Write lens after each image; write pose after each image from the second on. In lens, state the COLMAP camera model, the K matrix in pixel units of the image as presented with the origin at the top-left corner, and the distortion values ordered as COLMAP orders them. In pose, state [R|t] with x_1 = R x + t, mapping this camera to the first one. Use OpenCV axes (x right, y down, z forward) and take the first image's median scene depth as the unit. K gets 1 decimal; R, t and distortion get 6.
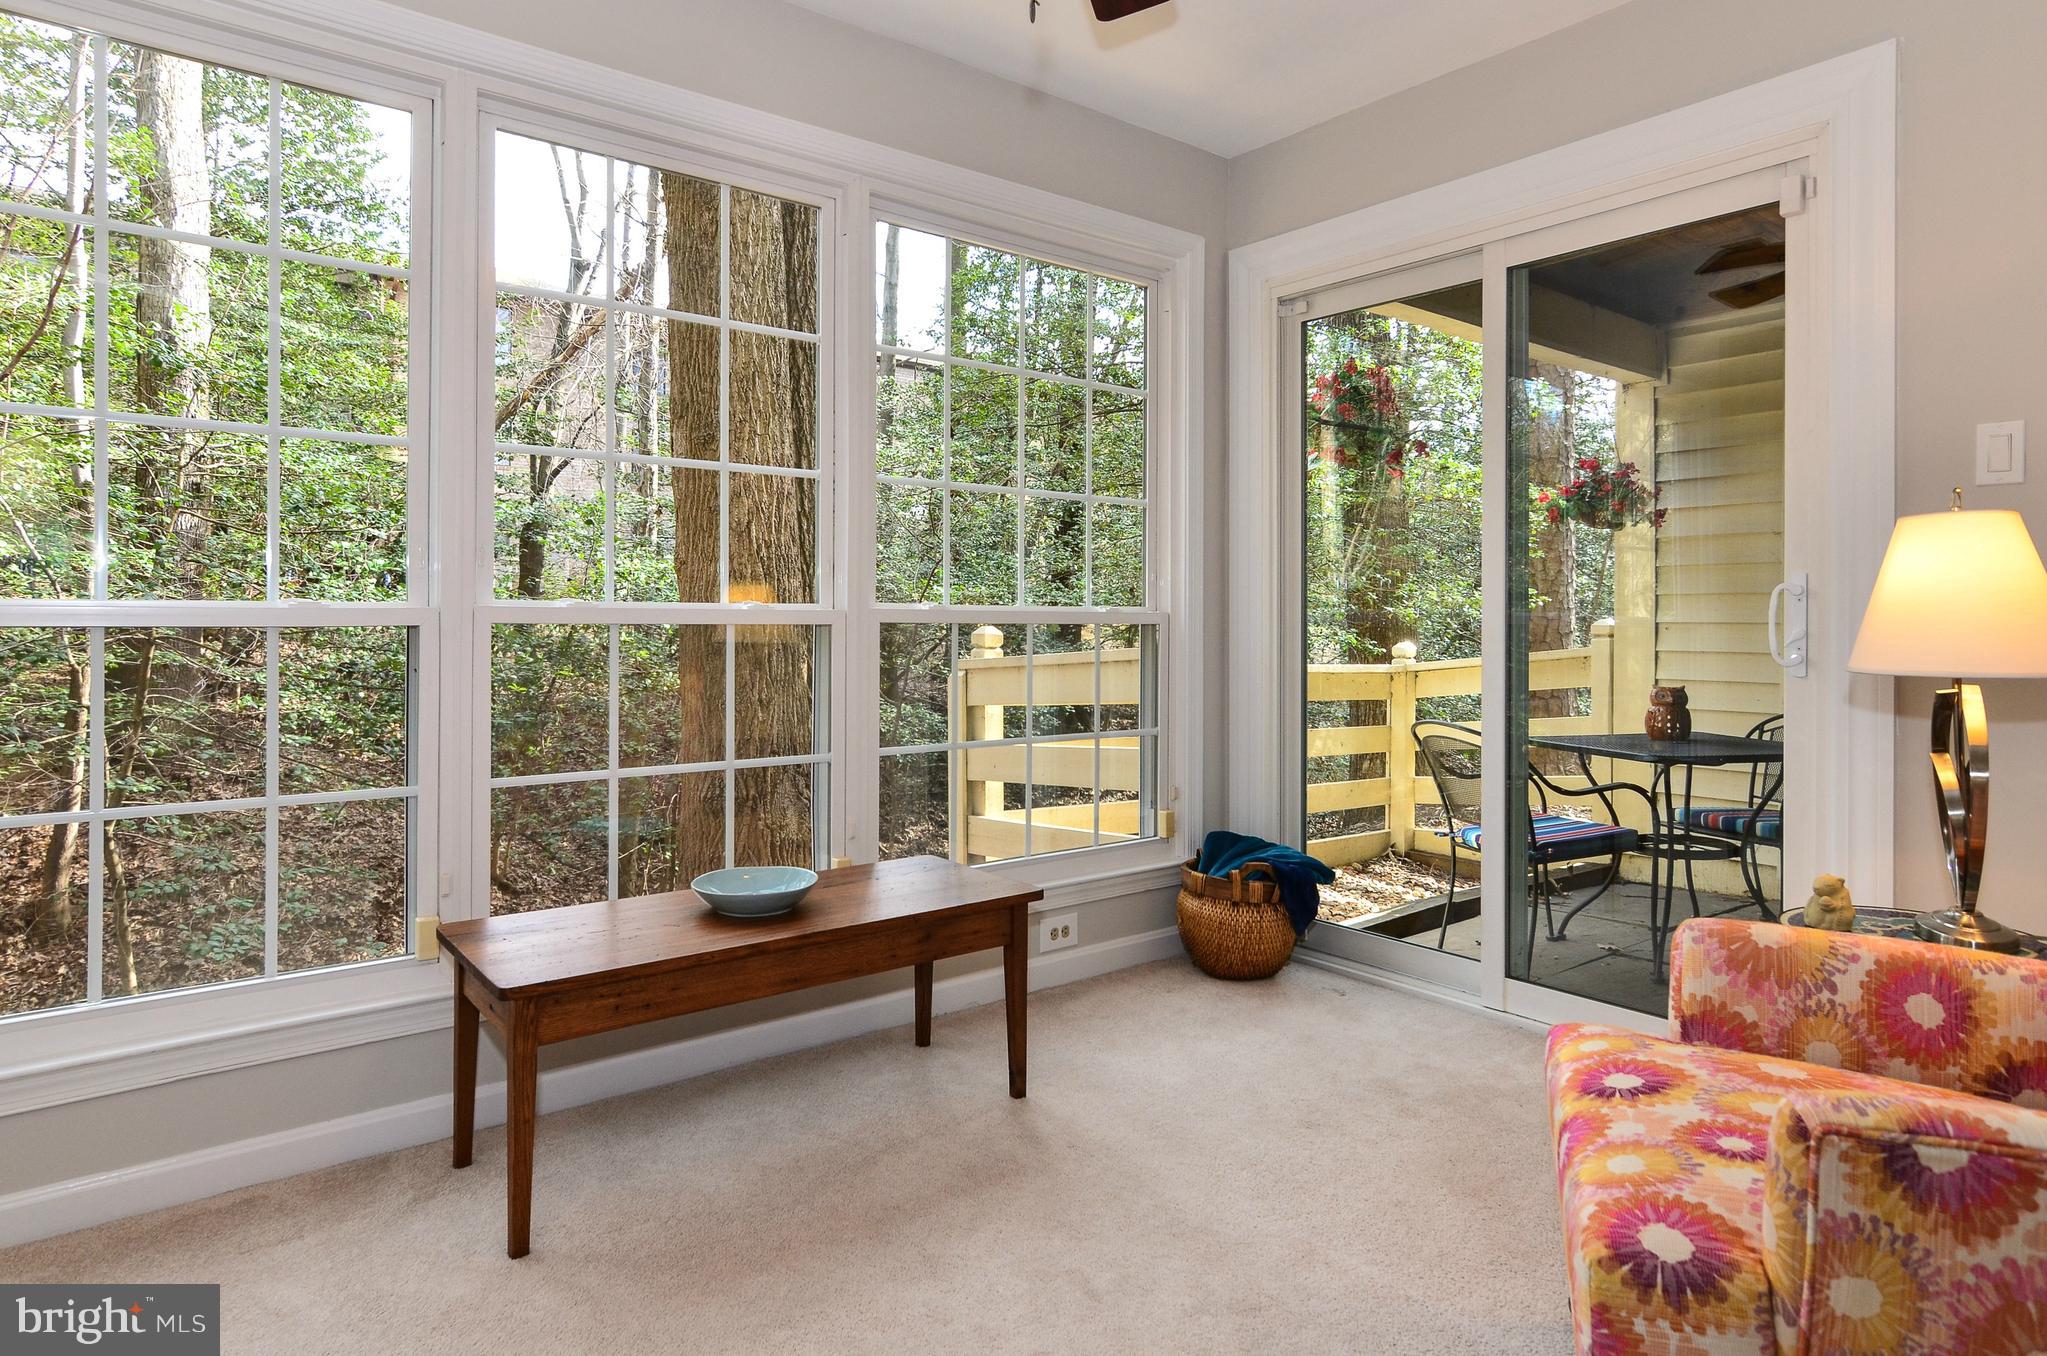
lens RADIAL K [[1186.3, 0, 1026.5], [0, 1186.3, 616.4], [0, 0, 1]] dist [-0.003757, 0.004041]
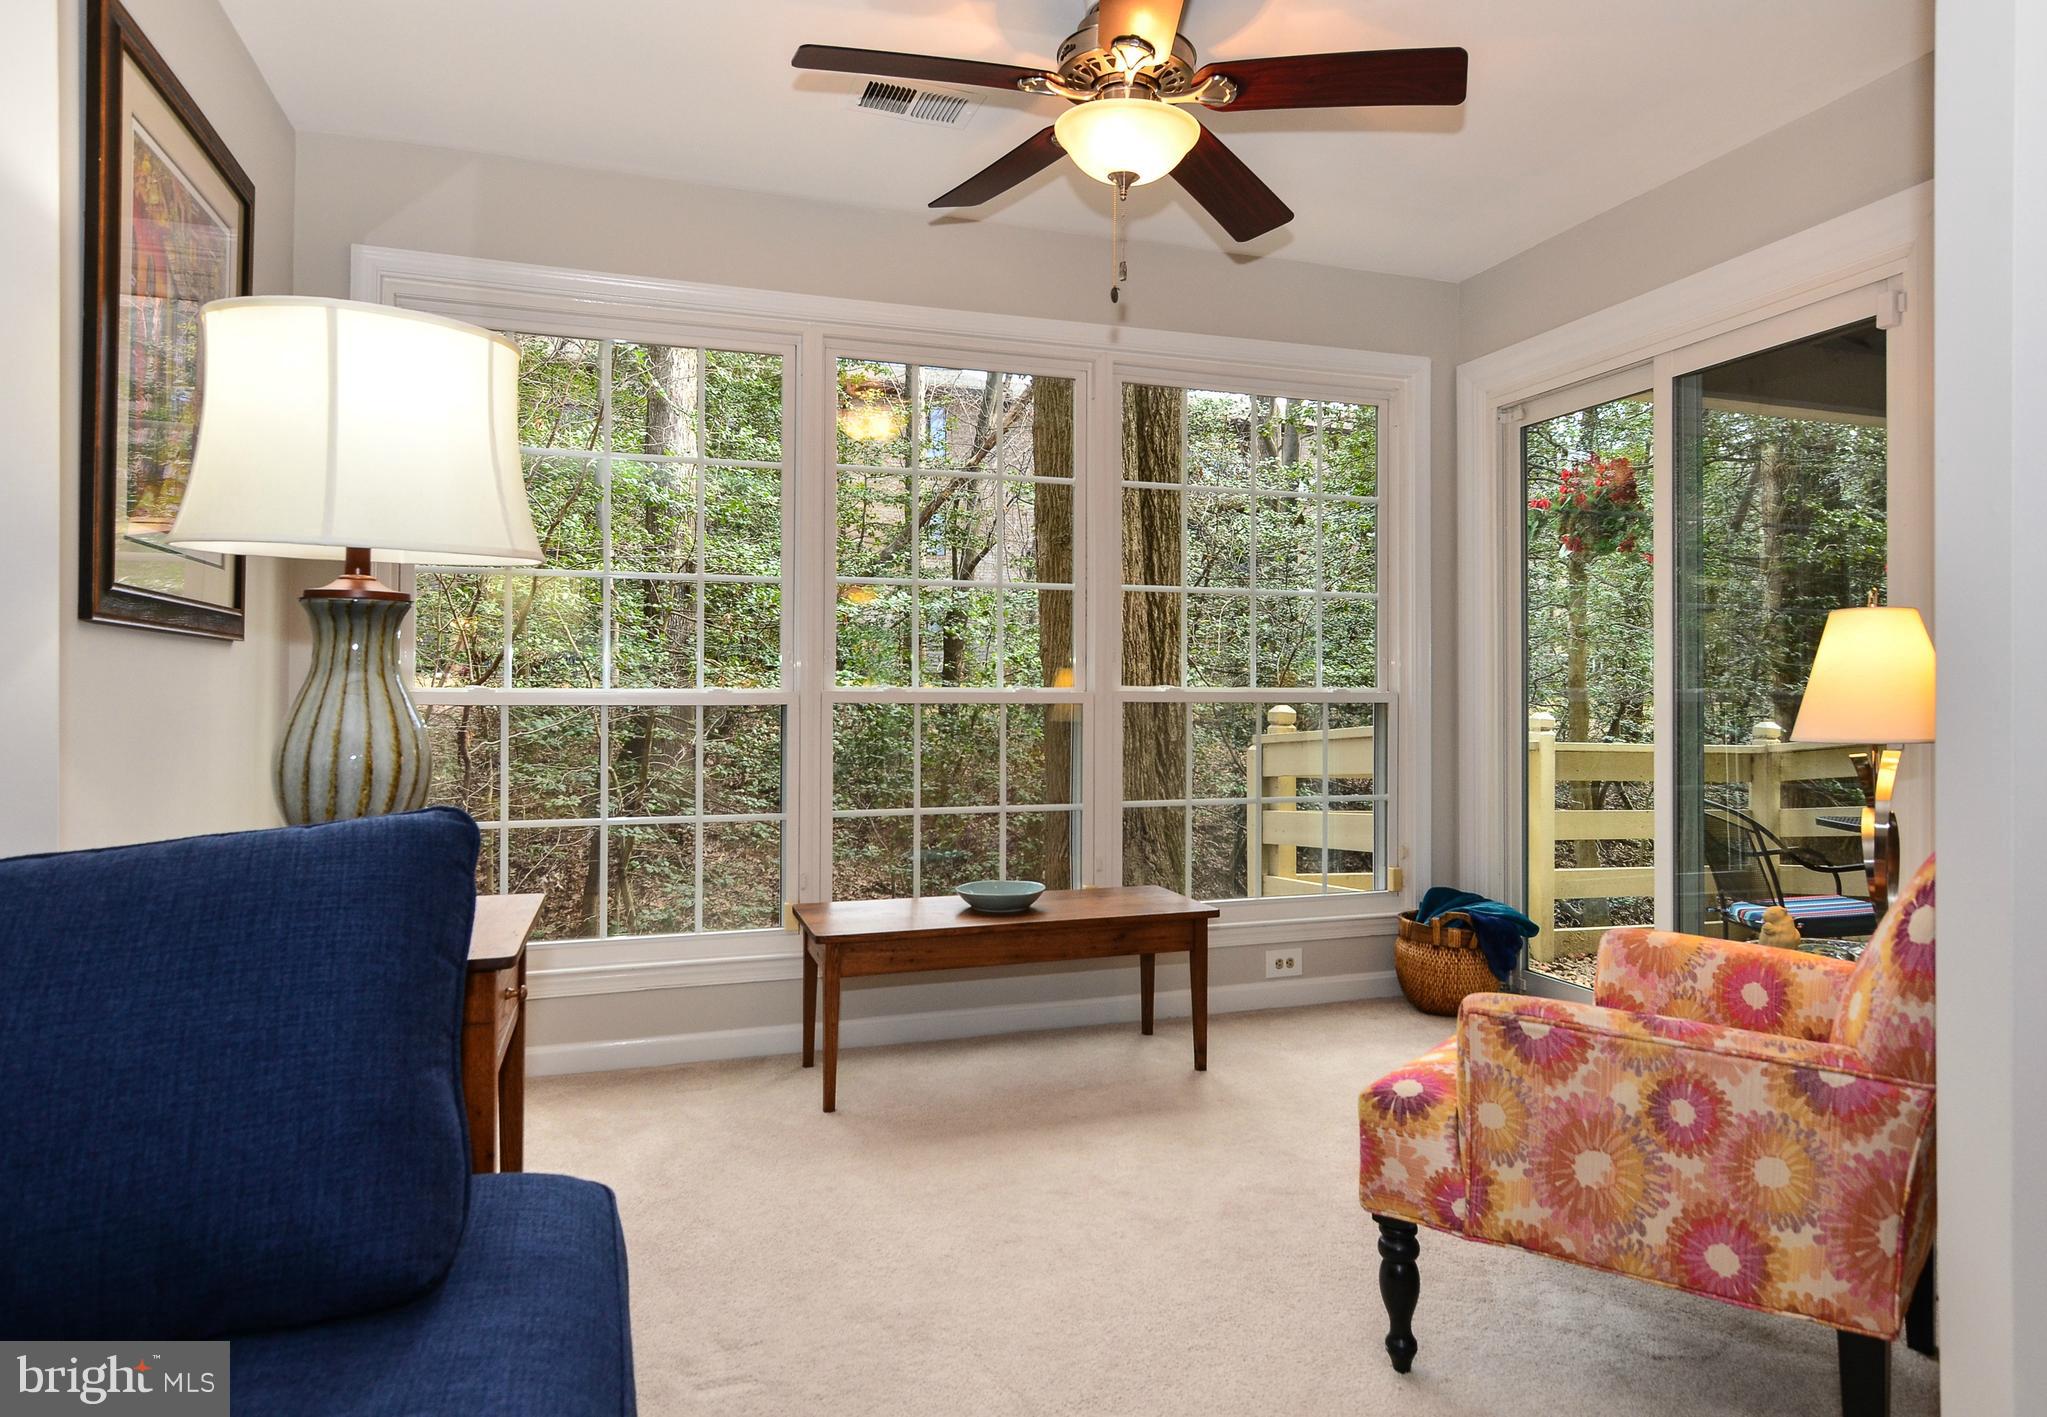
lens RADIAL K [[1256.9, 0, 1058.7], [0, 1256.9, 687.0], [0, 0, 1]] dist [0.002840, -0.000903]
pose [[0.945696, -0.006292, -0.324992, 0.324651], [0.003736, 0.999957, -0.008489, 0.000574], [0.325031, 0.006814, 0.945679, -0.379183]]
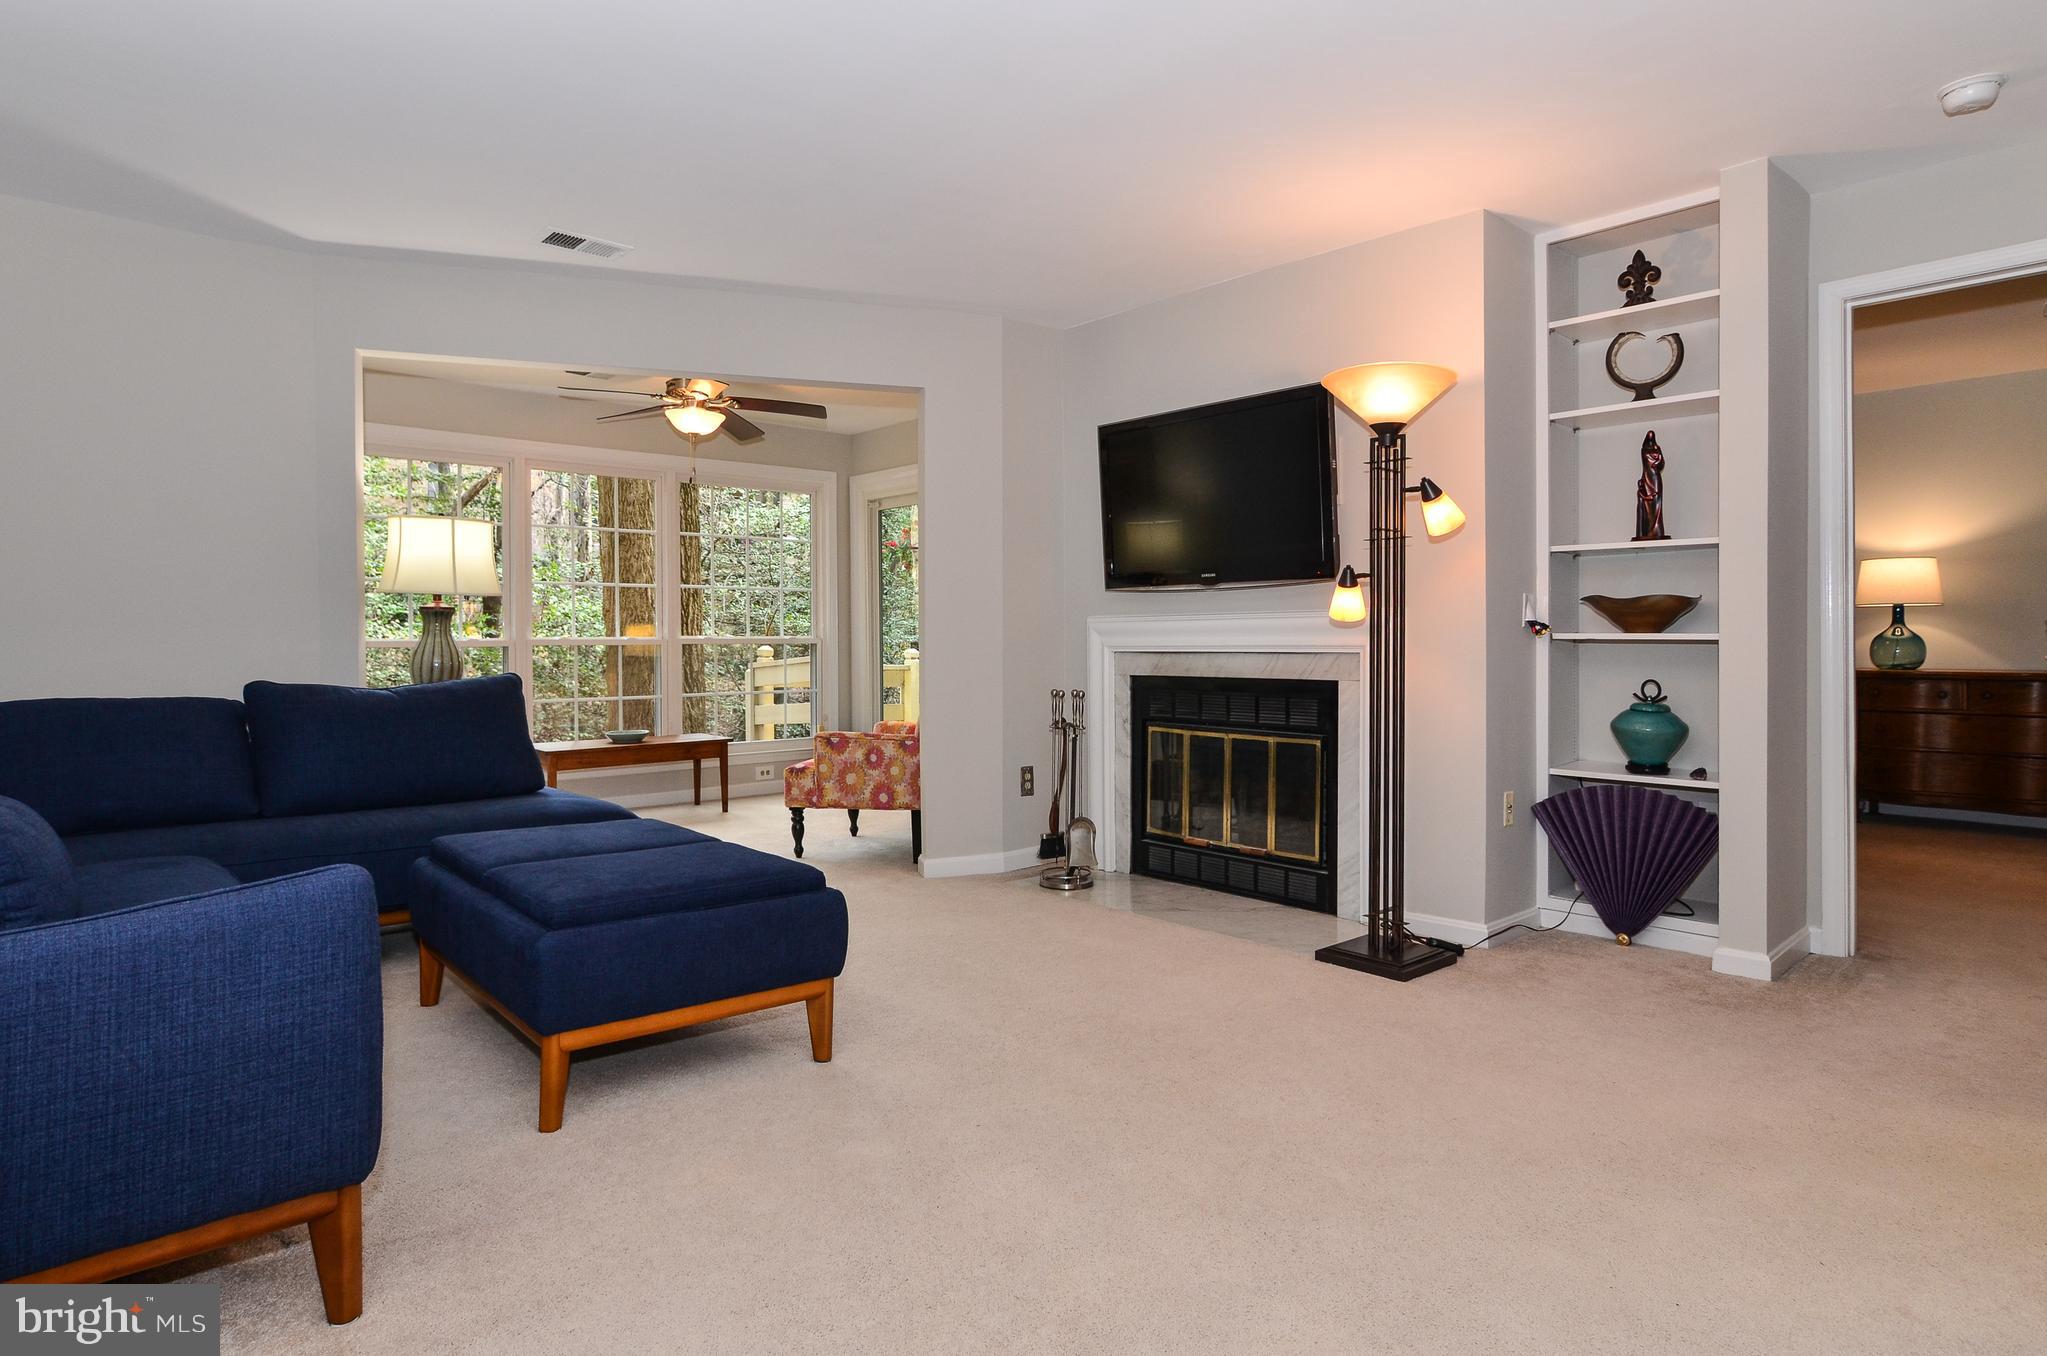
lens RADIAL K [[1147.5, 0, 1010.4], [0, 1147.5, 646.5], [0, 0, 1]] dist [0.000890, 0.002851]
pose [[0.998817, -0.009406, 0.047707, 0.598947], [0.009102, 0.999937, 0.006595, 0.001921], [-0.047766, -0.006153, 0.998840, -1.927120]]
